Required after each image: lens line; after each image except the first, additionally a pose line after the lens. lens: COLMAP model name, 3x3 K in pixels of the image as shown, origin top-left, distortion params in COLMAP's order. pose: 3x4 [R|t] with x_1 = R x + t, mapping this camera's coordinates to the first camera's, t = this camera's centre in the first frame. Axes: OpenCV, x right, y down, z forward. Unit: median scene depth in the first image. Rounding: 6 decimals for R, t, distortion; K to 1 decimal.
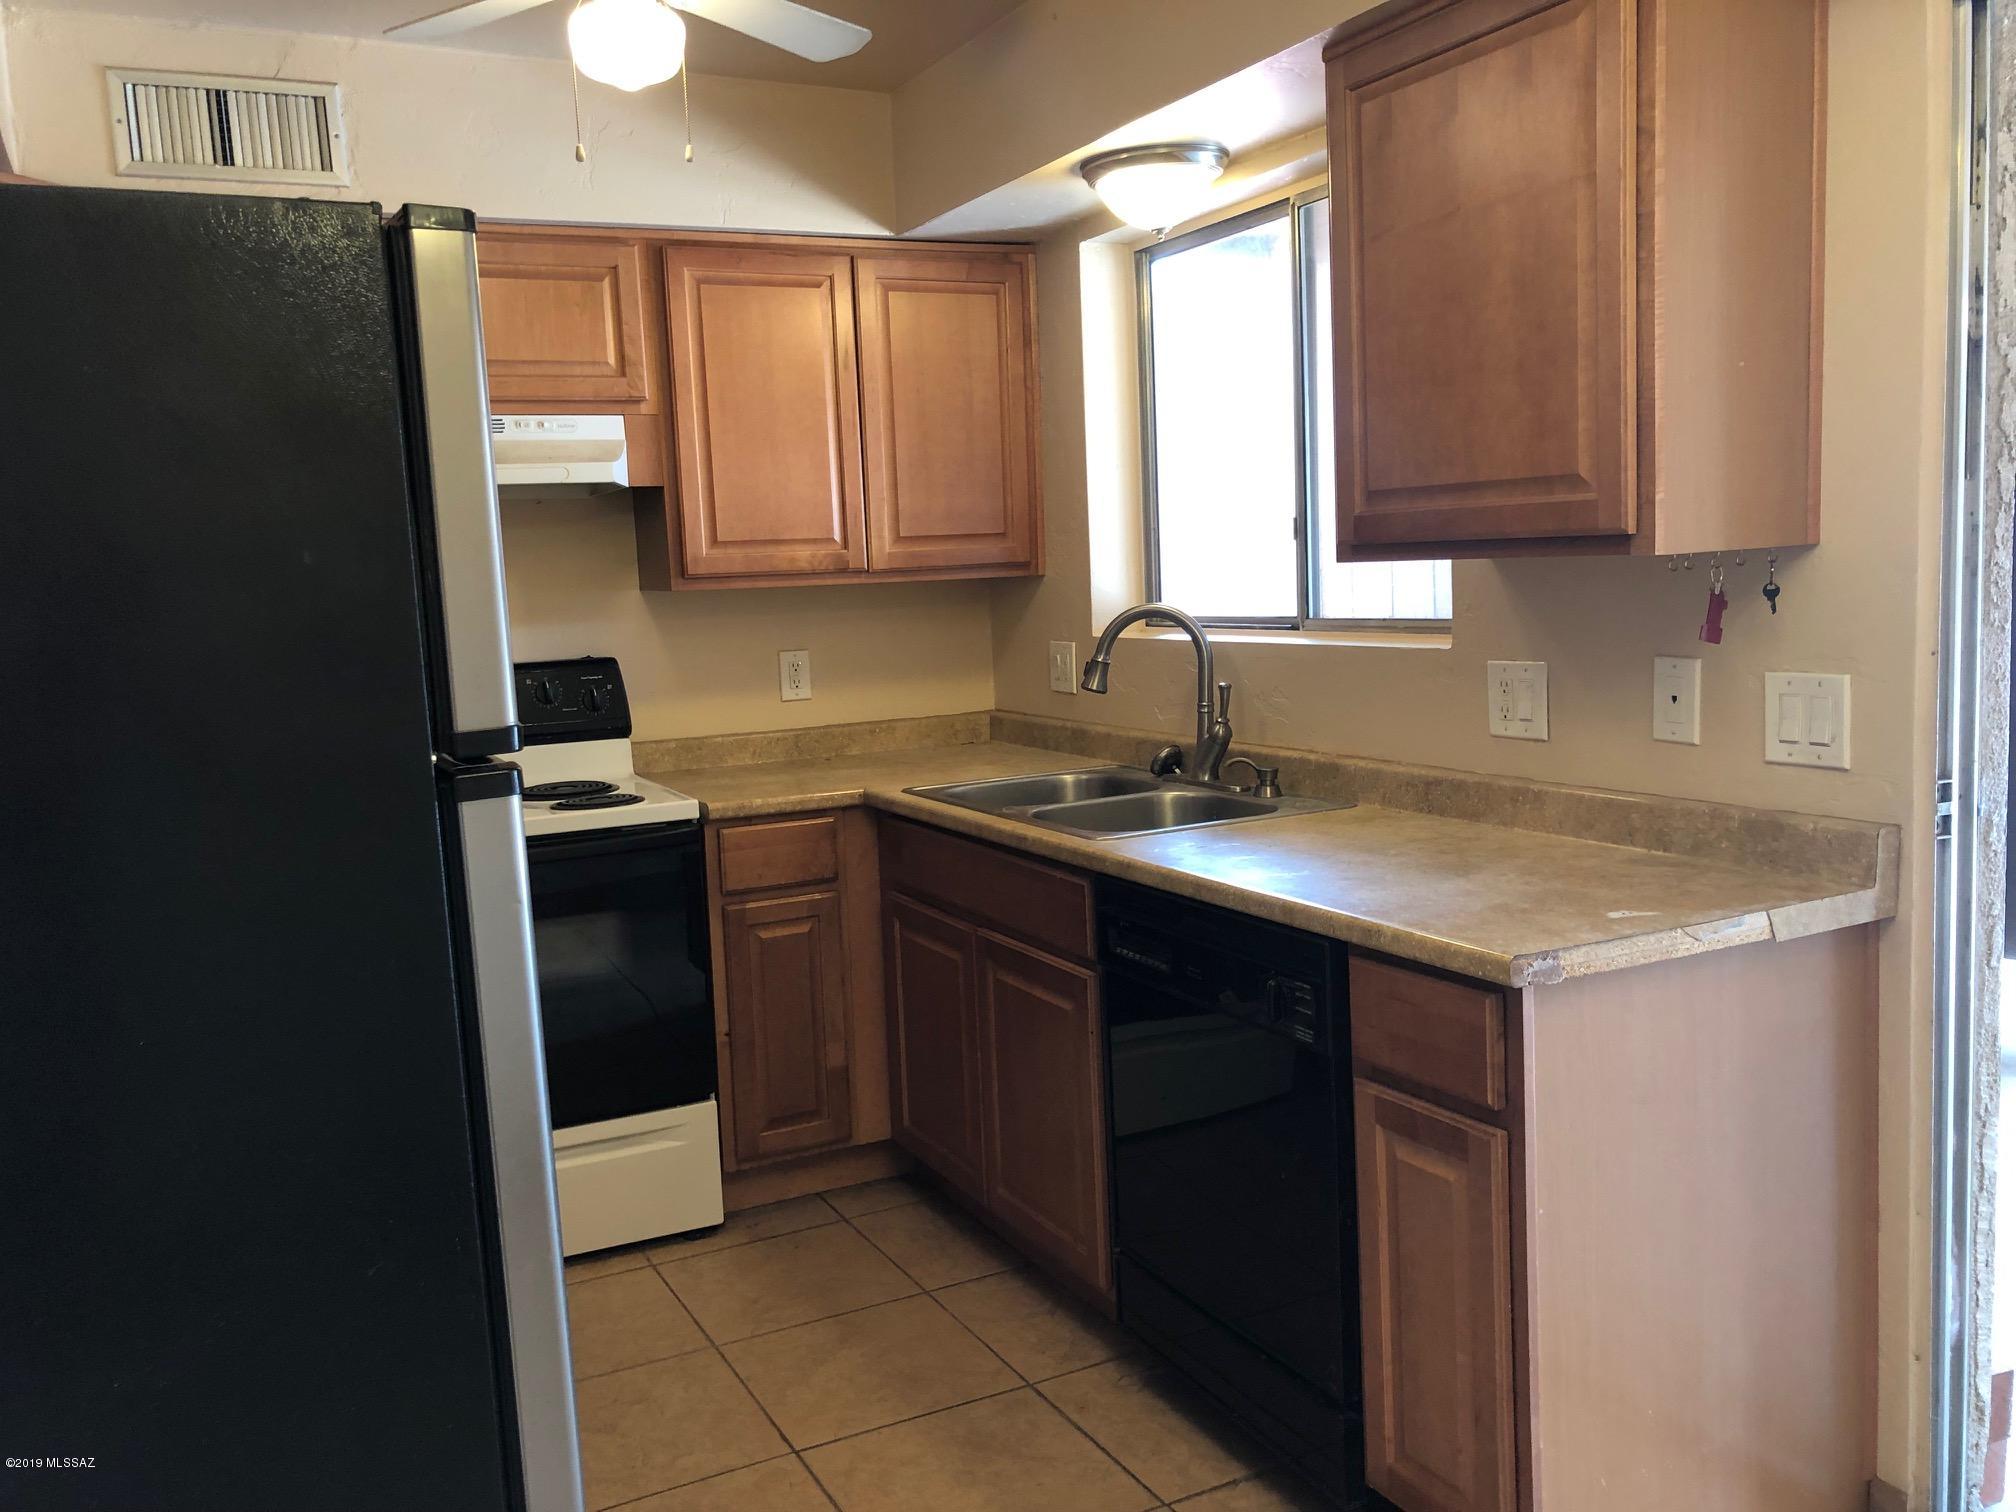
lens RADIAL K [[1642.4, 0, 1008.0], [0, 1642.4, 756.0], [0, 0, 1]] dist [0.084045, -0.117193]
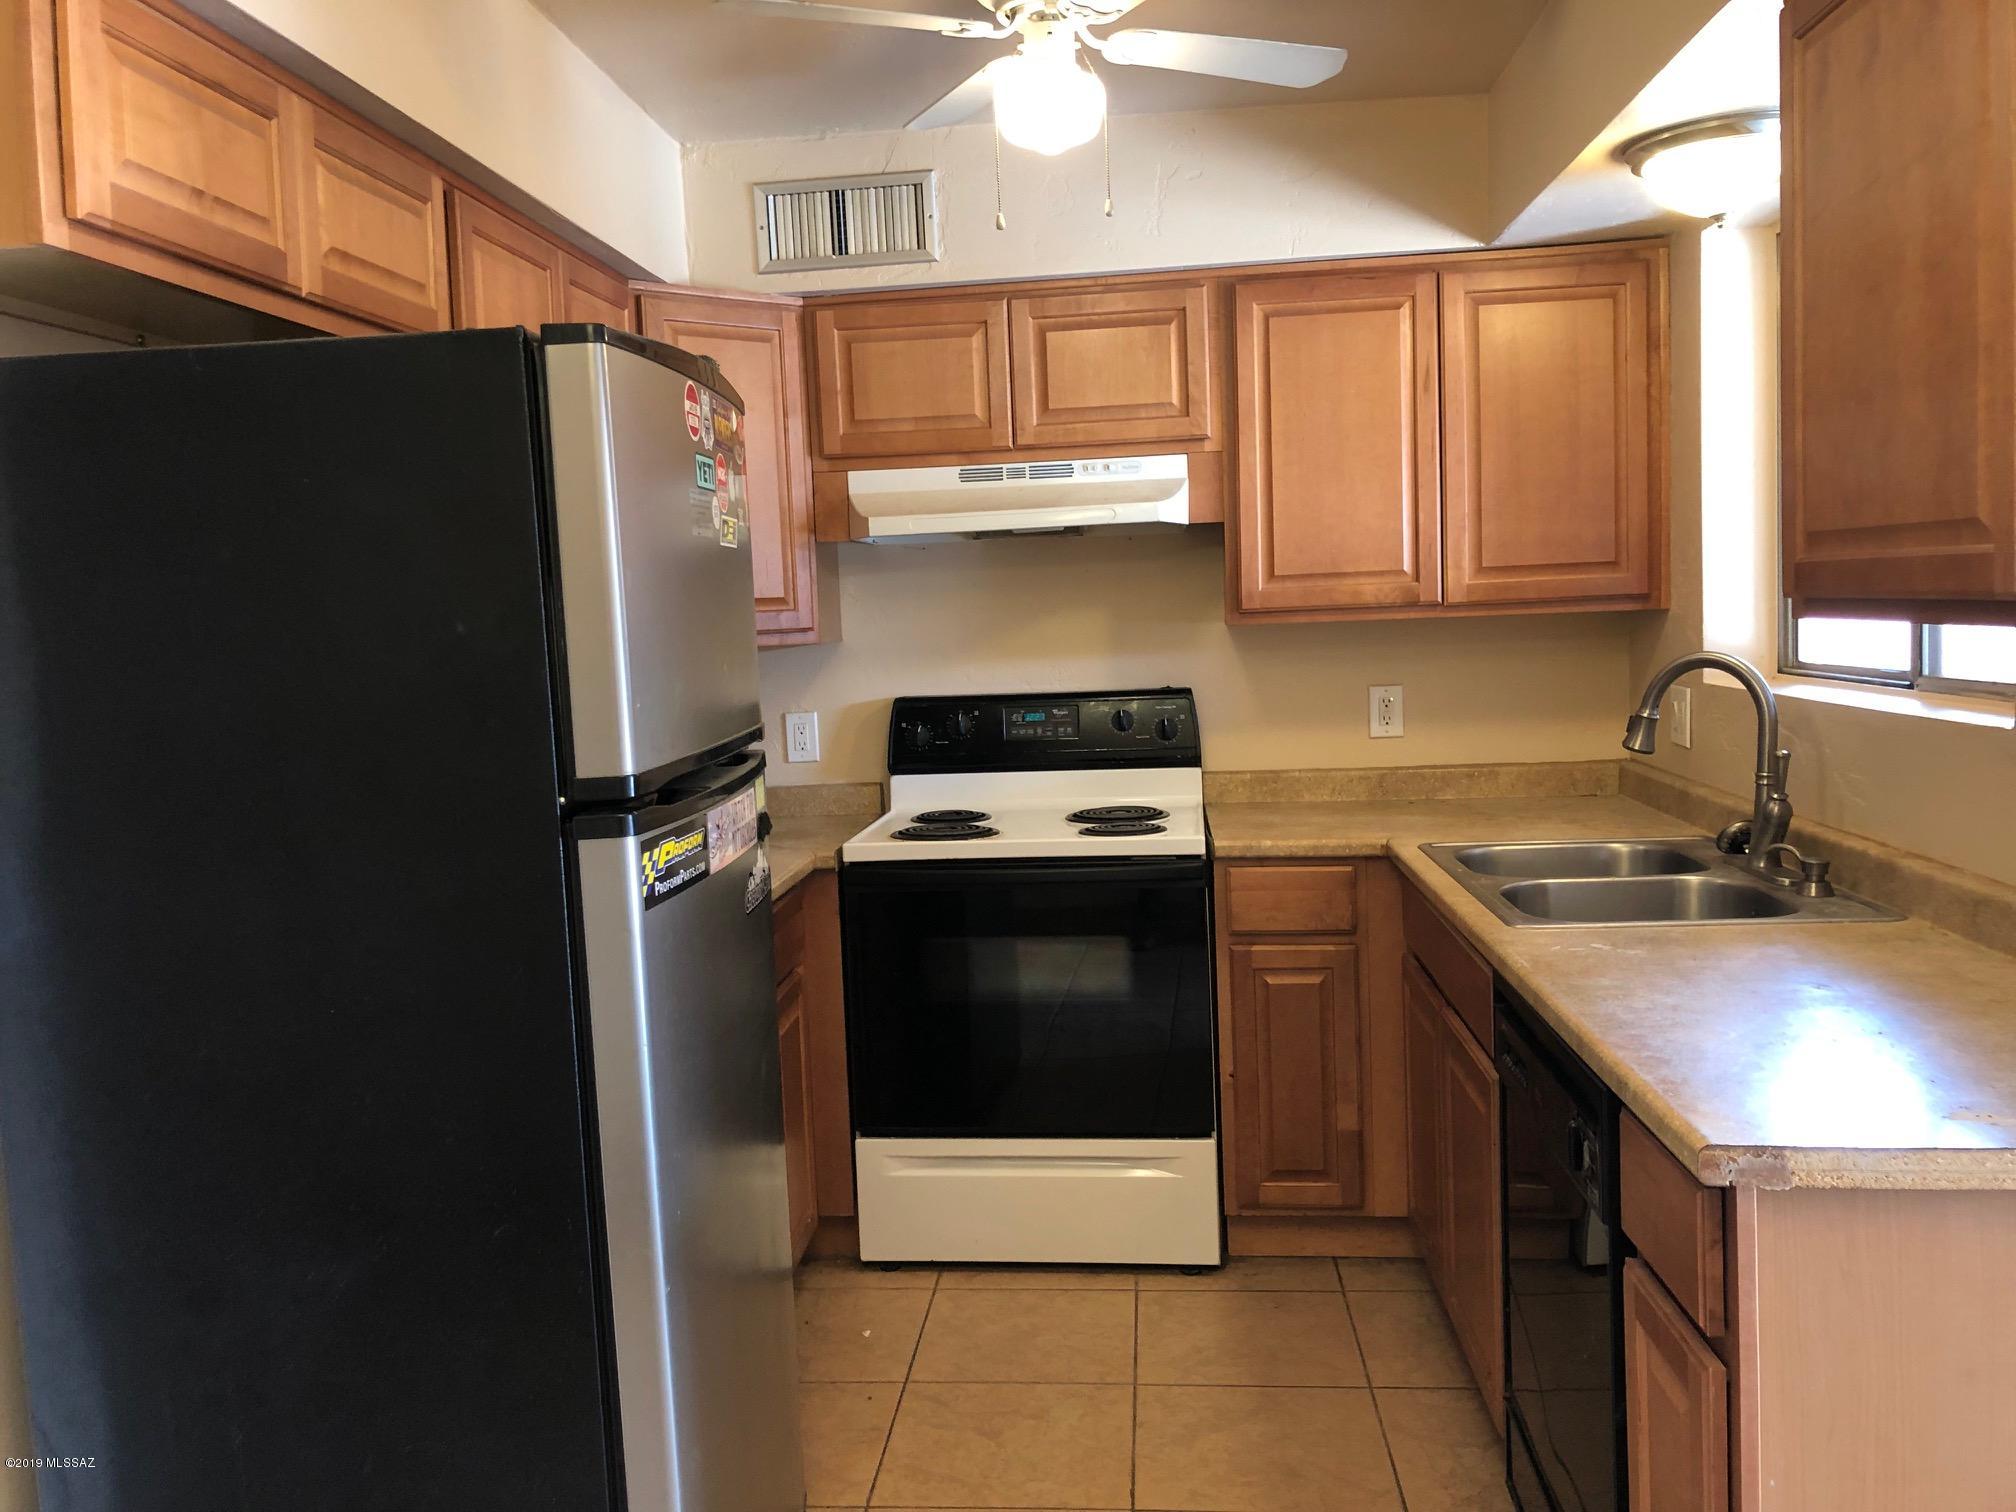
lens RADIAL K [[1659.7, 0, 1008.7], [0, 1659.7, 742.6], [0, 0, 1]] dist [0.033271, -0.009079]
pose [[0.848578, 0.056120, -0.526086, 0.225287], [-0.061838, 0.998064, 0.006725, -0.028228], [0.525444, 0.026826, 0.850405, 0.077355]]
